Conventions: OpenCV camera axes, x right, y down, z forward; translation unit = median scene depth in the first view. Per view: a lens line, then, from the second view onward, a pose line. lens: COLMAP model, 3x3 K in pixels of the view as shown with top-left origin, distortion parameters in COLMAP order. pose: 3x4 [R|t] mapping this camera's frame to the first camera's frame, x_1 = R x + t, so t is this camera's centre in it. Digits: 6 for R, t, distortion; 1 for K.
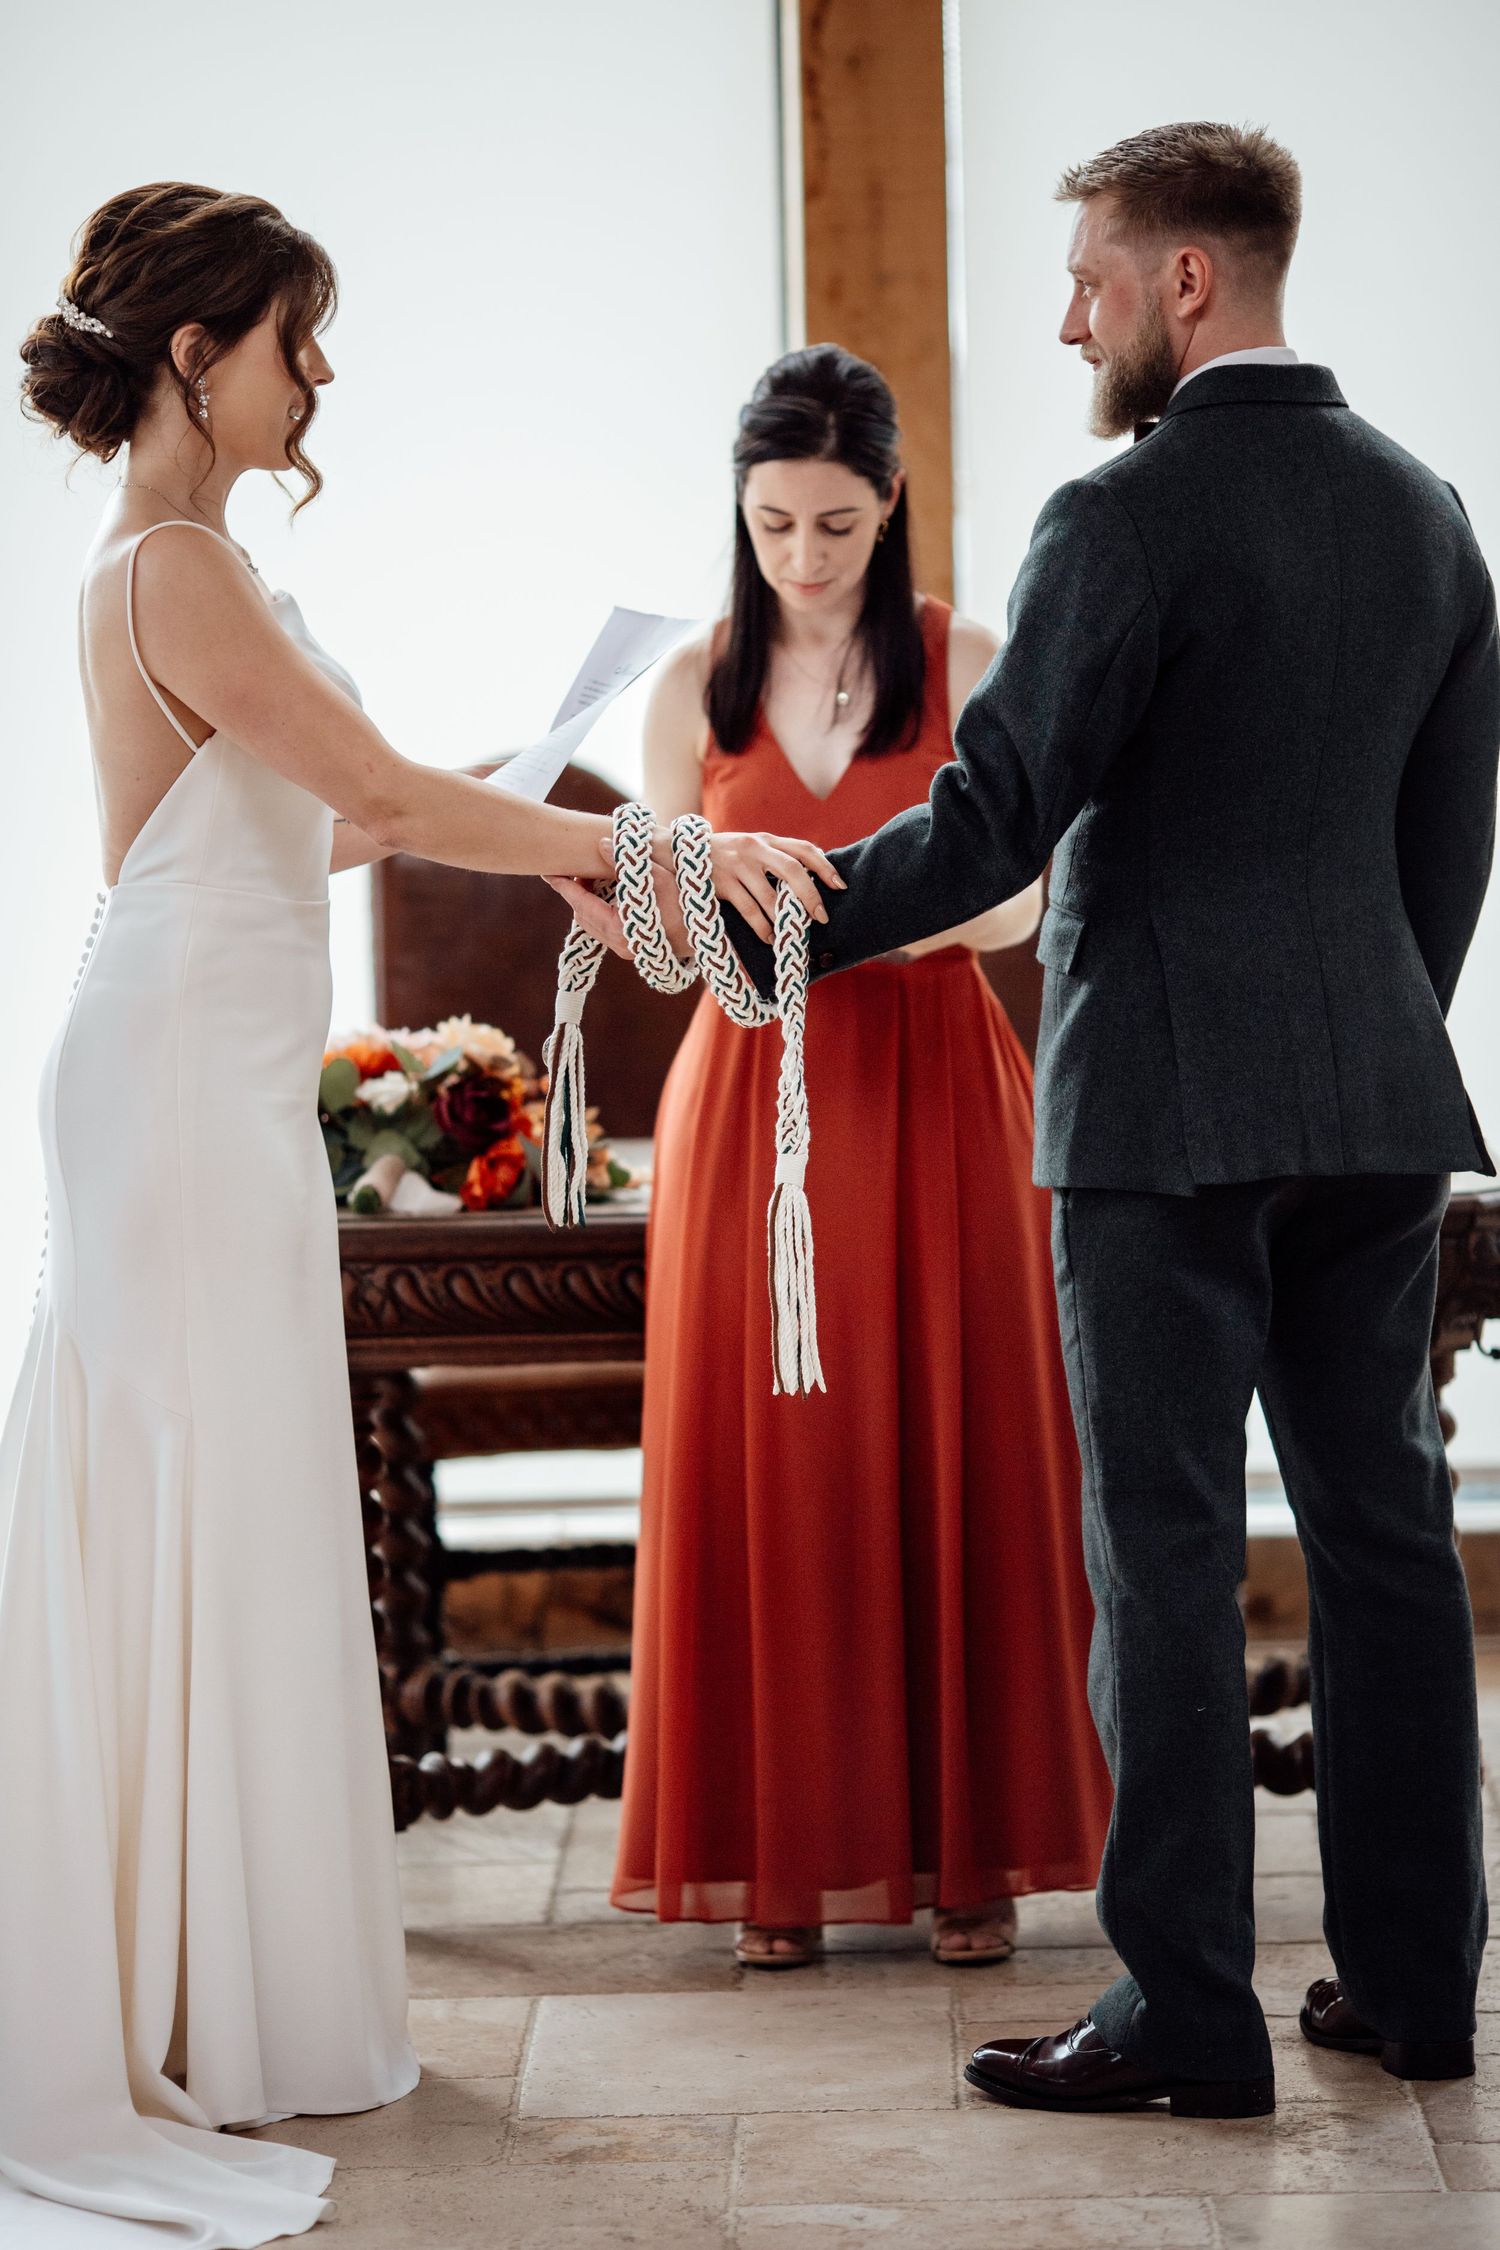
lens RADIAL K [[8796.0, 0, 750.0], [0, 8796.0, 1125.0], [0, 0, 1]] dist [-0.397502, -4.566988]
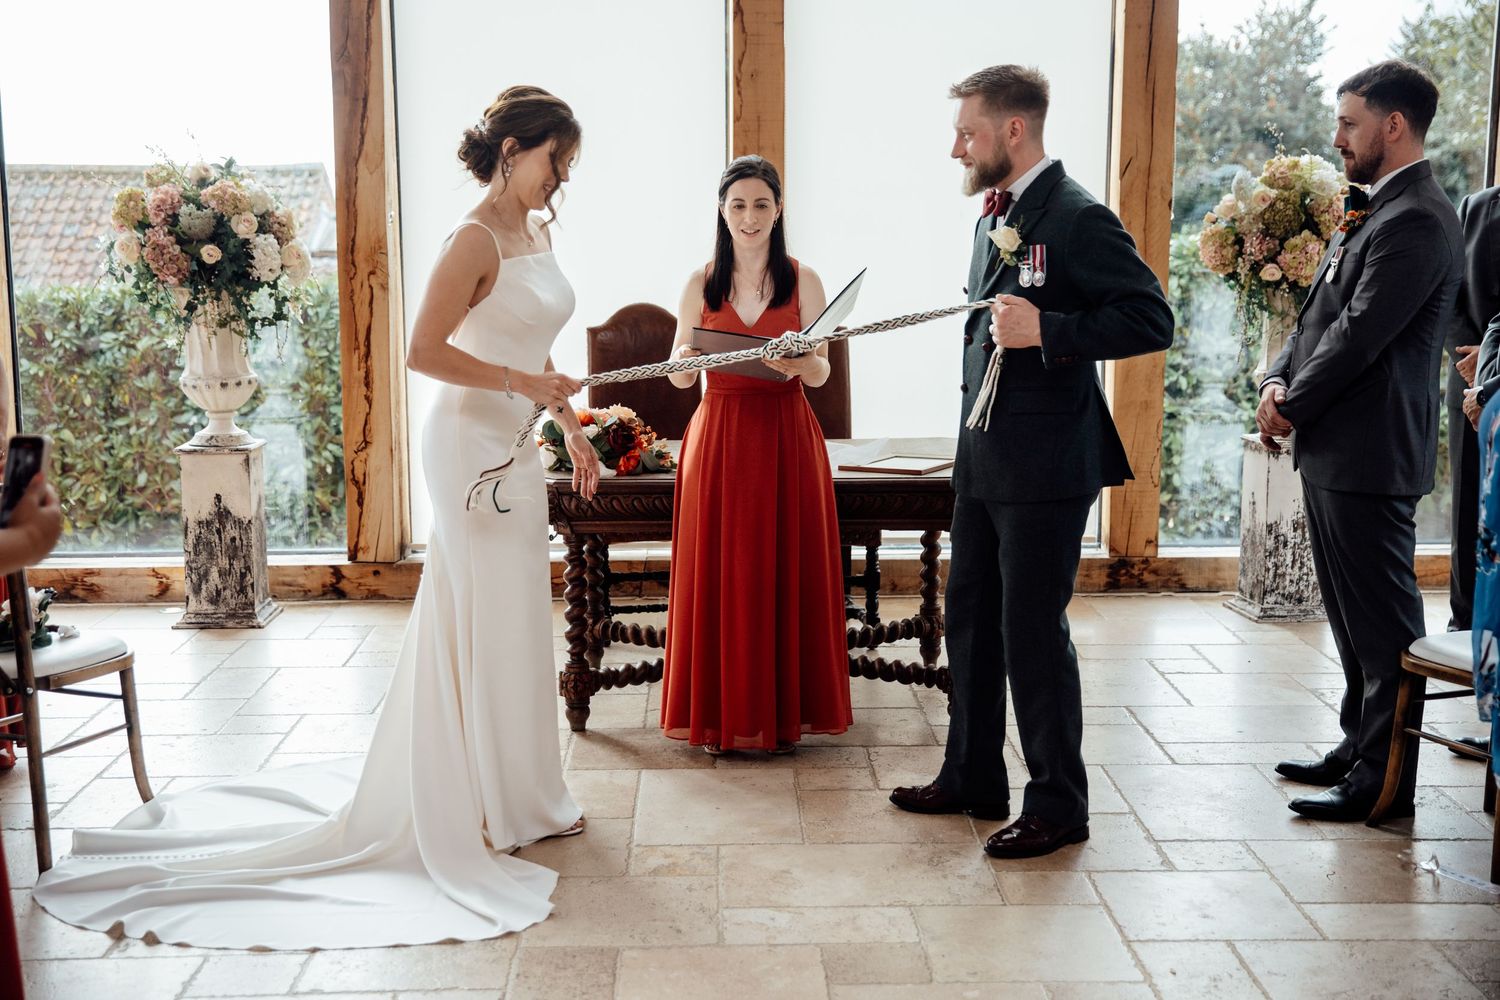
lens RADIAL K [[1597.6, 0, 750.0], [0, 1597.6, 500.0], [0, 0, 1]] dist [0.011568, 0.004660]
pose [[0.998703, 0.014328, 0.048847, -0.015368], [-0.018616, 0.995903, 0.088488, -0.027861], [-0.047379, -0.089283, 0.994879, 0.496454]]
